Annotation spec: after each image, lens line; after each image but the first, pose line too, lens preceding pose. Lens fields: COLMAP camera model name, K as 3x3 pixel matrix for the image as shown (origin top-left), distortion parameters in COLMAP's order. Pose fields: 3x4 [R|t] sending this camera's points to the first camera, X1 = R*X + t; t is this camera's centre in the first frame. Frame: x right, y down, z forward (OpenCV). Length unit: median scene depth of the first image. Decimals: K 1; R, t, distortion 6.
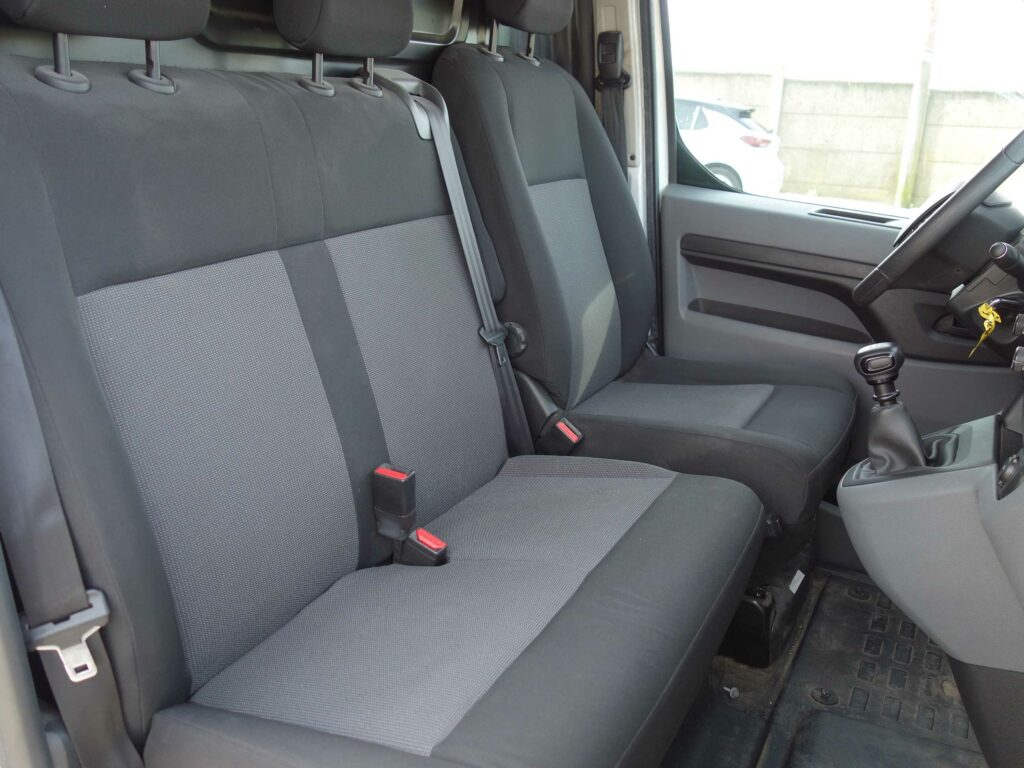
lens RADIAL K [[906.0, 0, 511.4], [0, 906.0, 383.2], [0, 0, 1]] dist [0.012483, -0.013930]
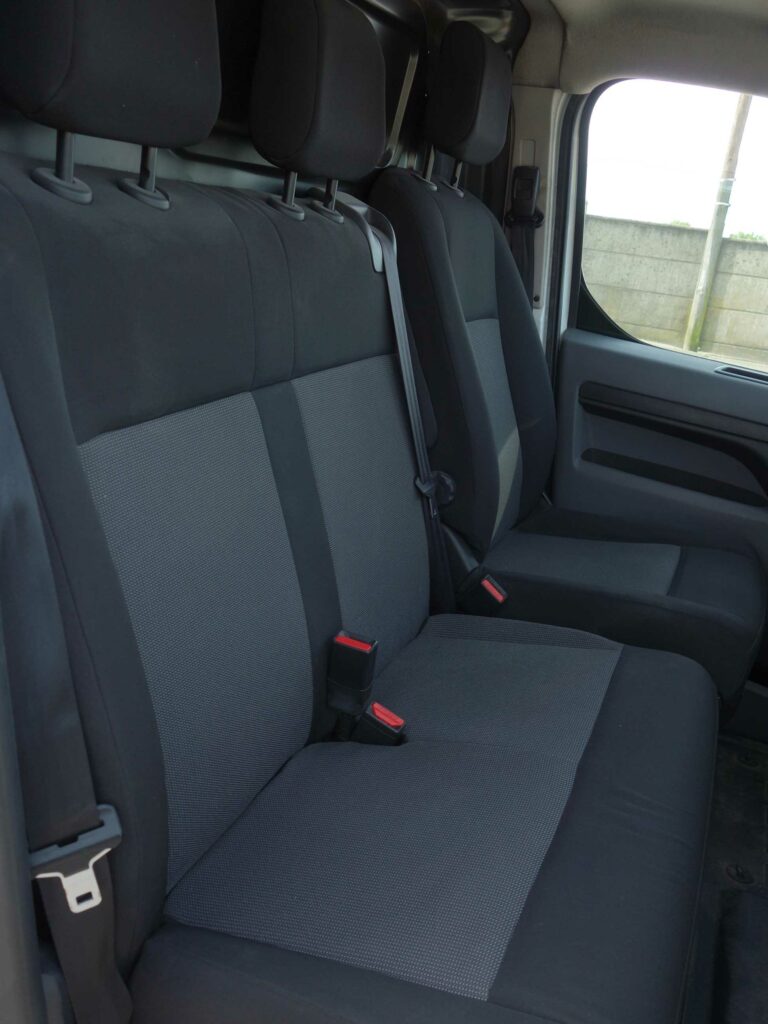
lens RADIAL K [[906.0, 0, 382.4], [0, 906.0, 508.9], [0, 0, 1]] dist [0.012483, -0.013930]
pose [[0.992776, 0.054471, 0.106903, -0.167784], [-0.055851, 0.998389, 0.009960, -0.036723], [-0.106188, -0.015858, 0.994220, 0.077169]]
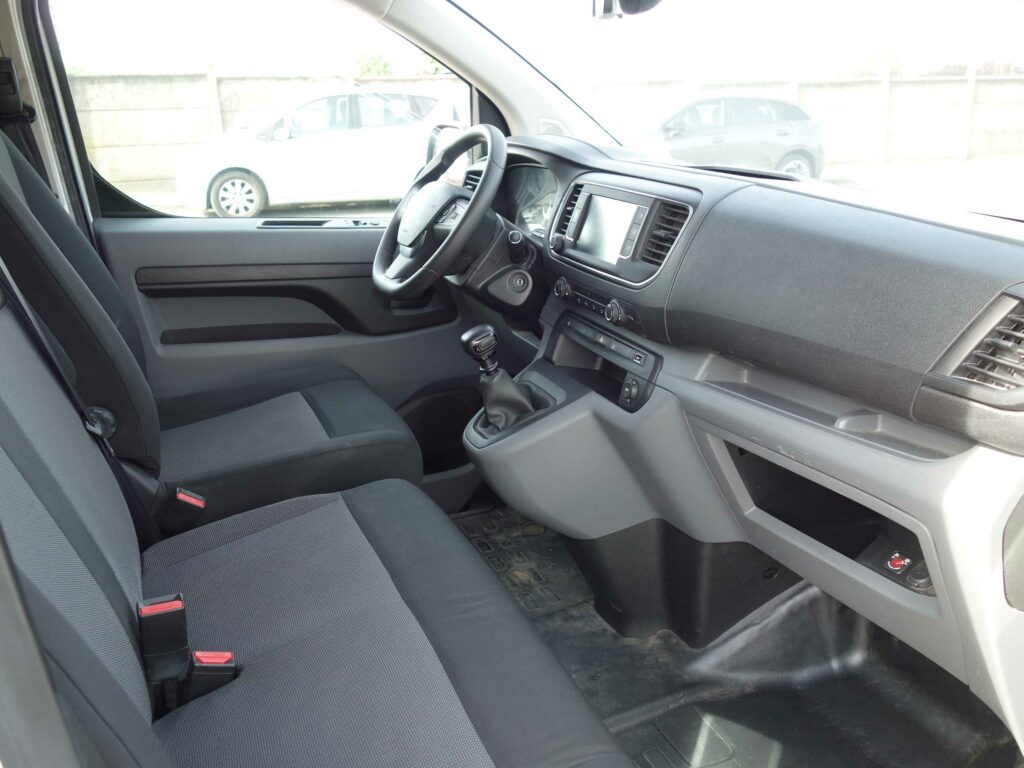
lens RADIAL K [[906.0, 0, 508.8], [0, 906.0, 384.3], [0, 0, 1]] dist [0.012483, -0.013930]
pose [[0.633474, -0.285208, 0.719283, -0.390779], [0.269799, 0.952665, 0.140135, -0.108877], [-0.725203, 0.105290, 0.680437, 0.120031]]
